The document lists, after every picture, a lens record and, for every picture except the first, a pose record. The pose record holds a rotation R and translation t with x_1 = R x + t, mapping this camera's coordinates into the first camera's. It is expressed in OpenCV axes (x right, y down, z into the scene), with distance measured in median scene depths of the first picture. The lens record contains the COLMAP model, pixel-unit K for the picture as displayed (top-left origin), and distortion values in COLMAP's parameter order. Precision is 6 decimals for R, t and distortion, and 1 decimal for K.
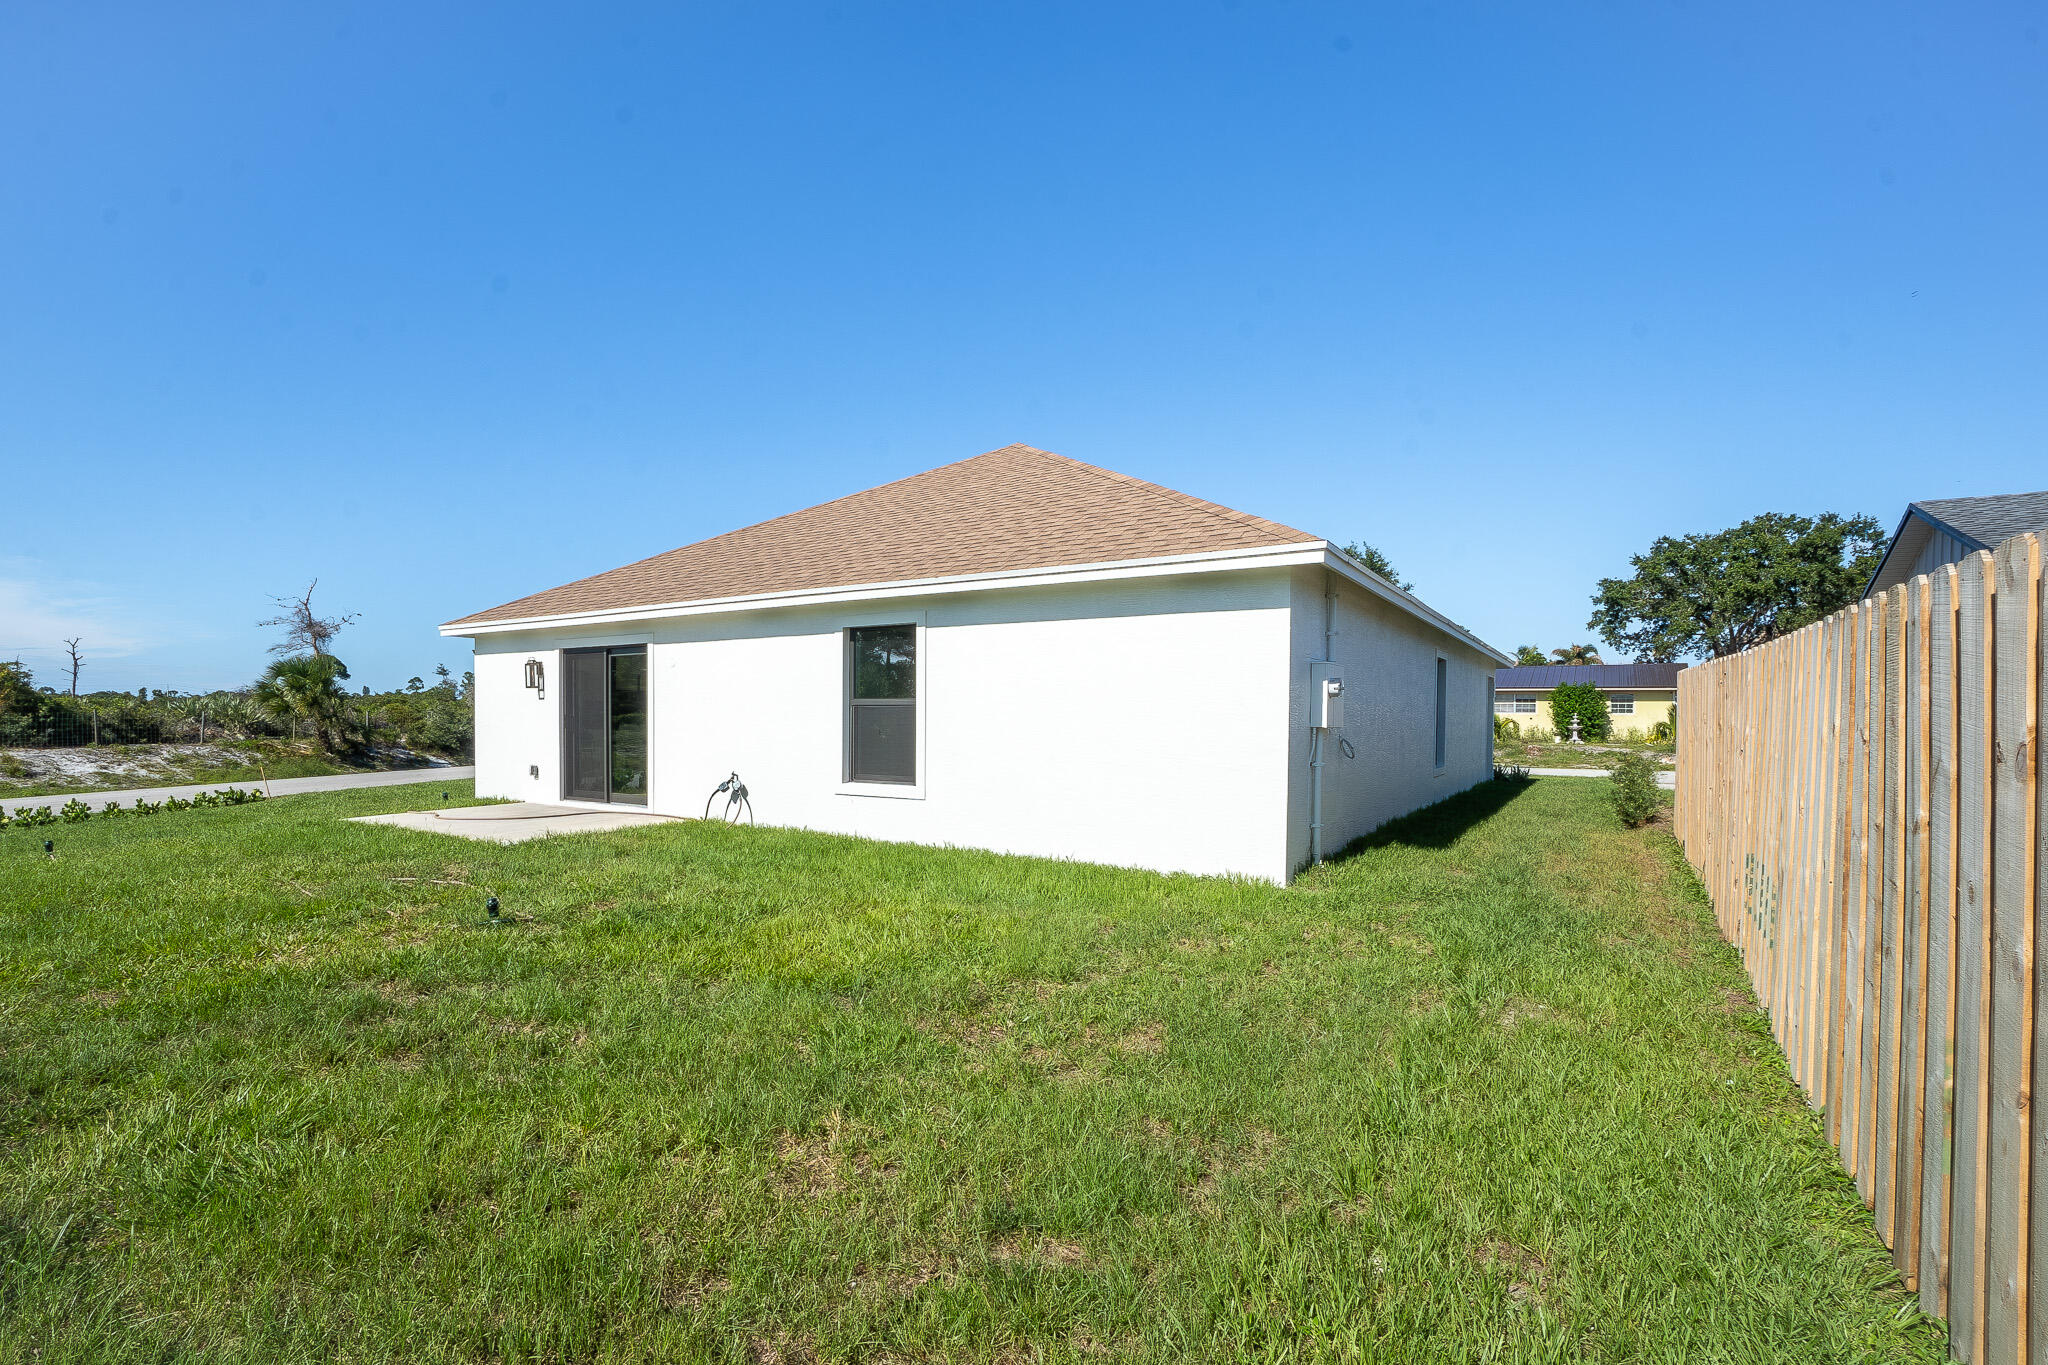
lens RADIAL K [[903.3, 0, 1024.0], [0, 903.3, 682.5], [0, 0, 1]] dist [-0.066086, 0.025039]
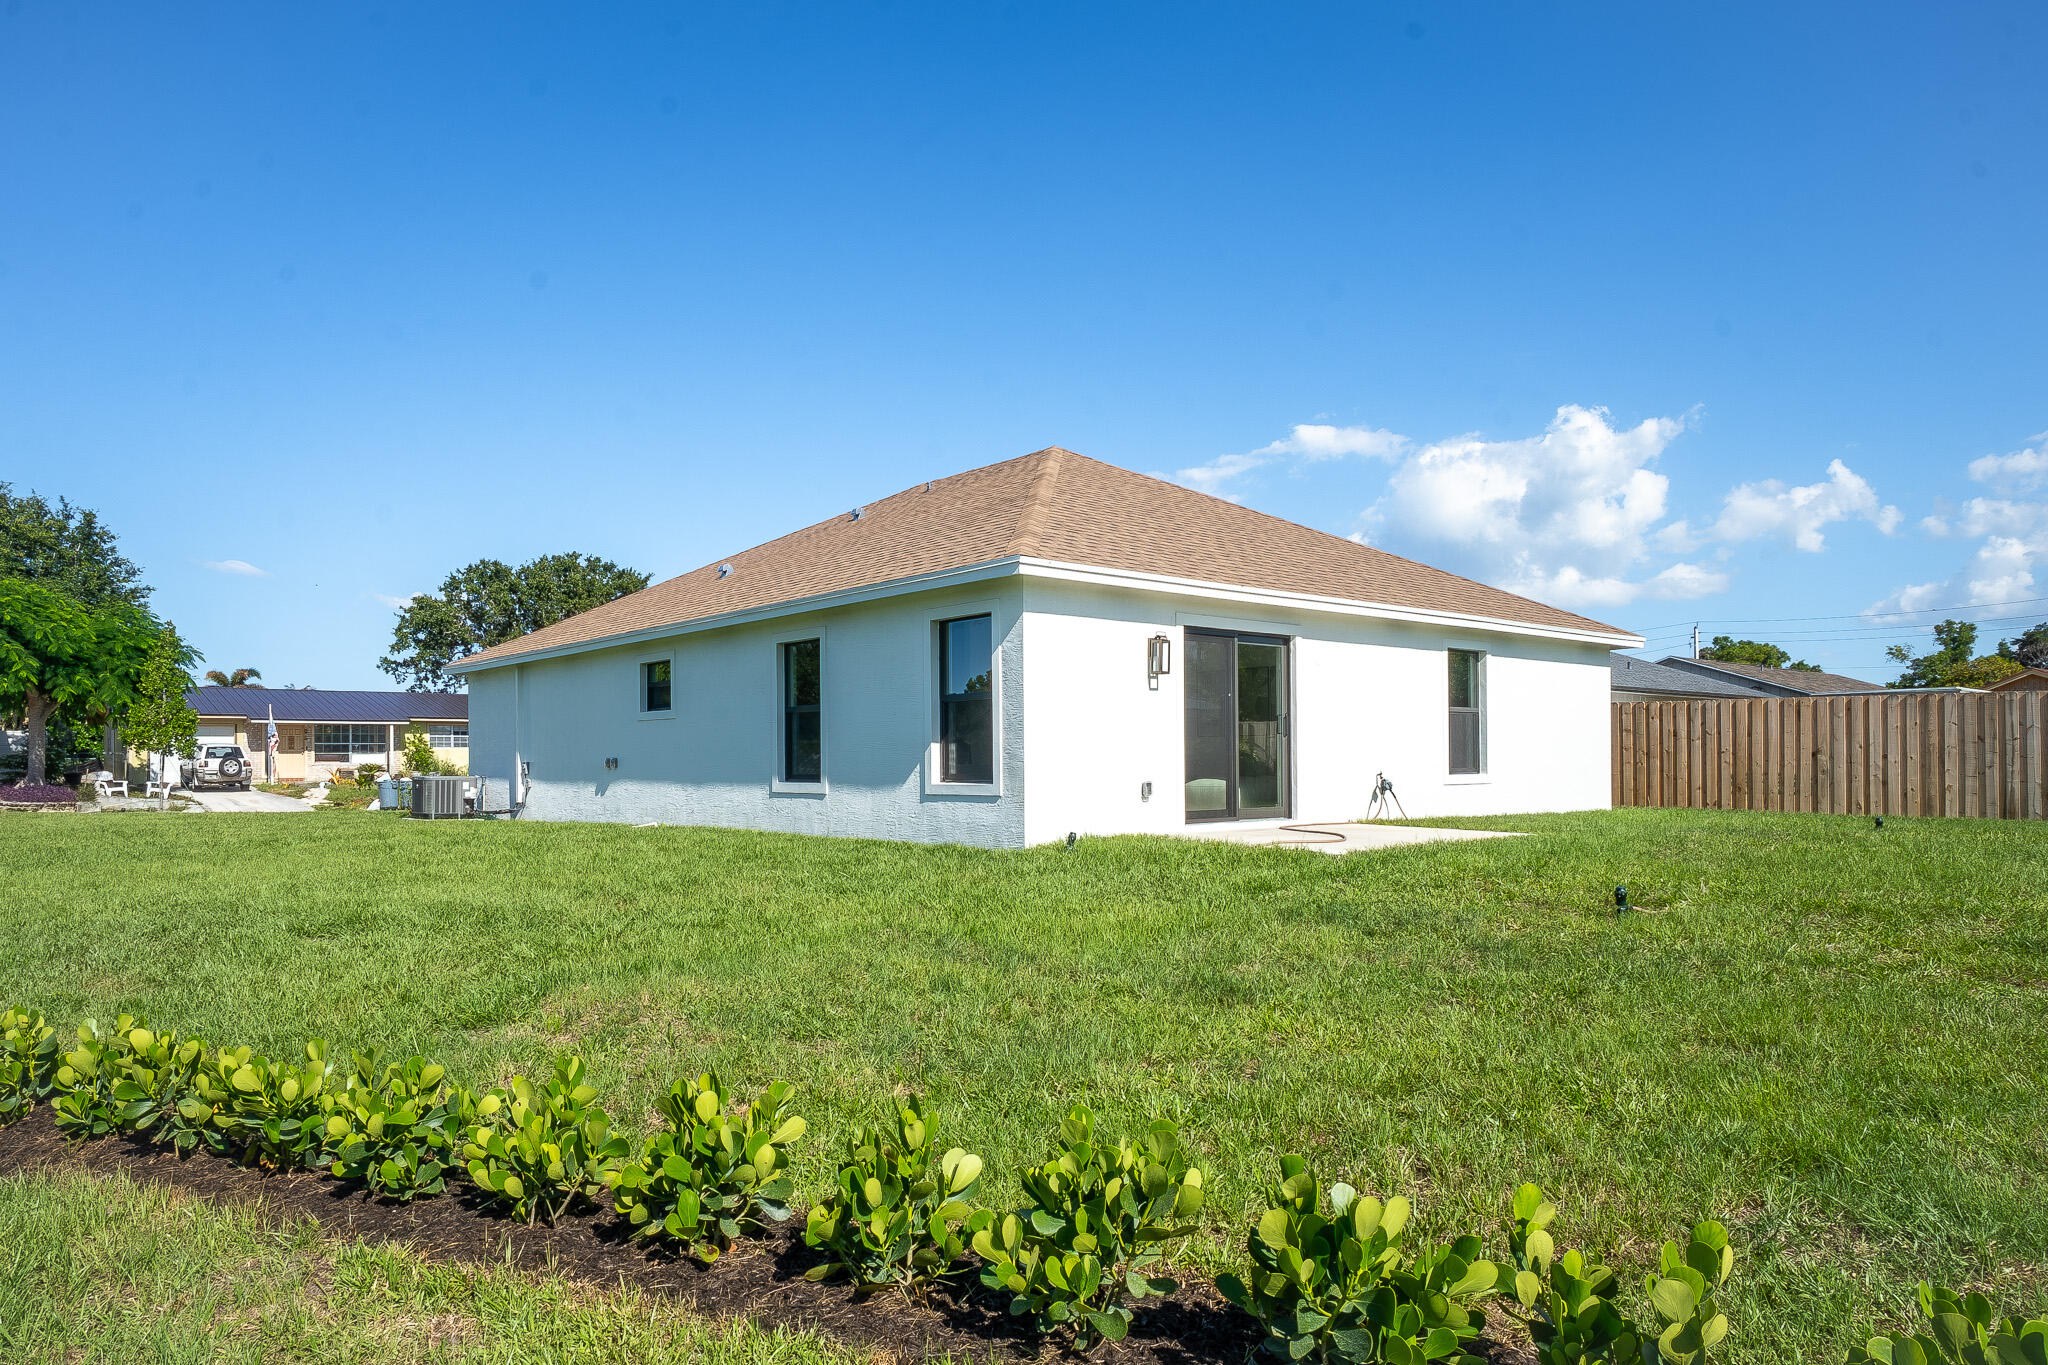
lens RADIAL K [[1125.2, 0, 1024.0], [0, 1125.2, 682.5], [0, 0, 1]] dist [-0.003570, 0.000275]
pose [[0.377957, 0.056675, 0.924087, -1.519558], [-0.028694, 0.998362, -0.049495, 0.065177], [-0.925379, -0.007808, 0.378964, 0.796210]]
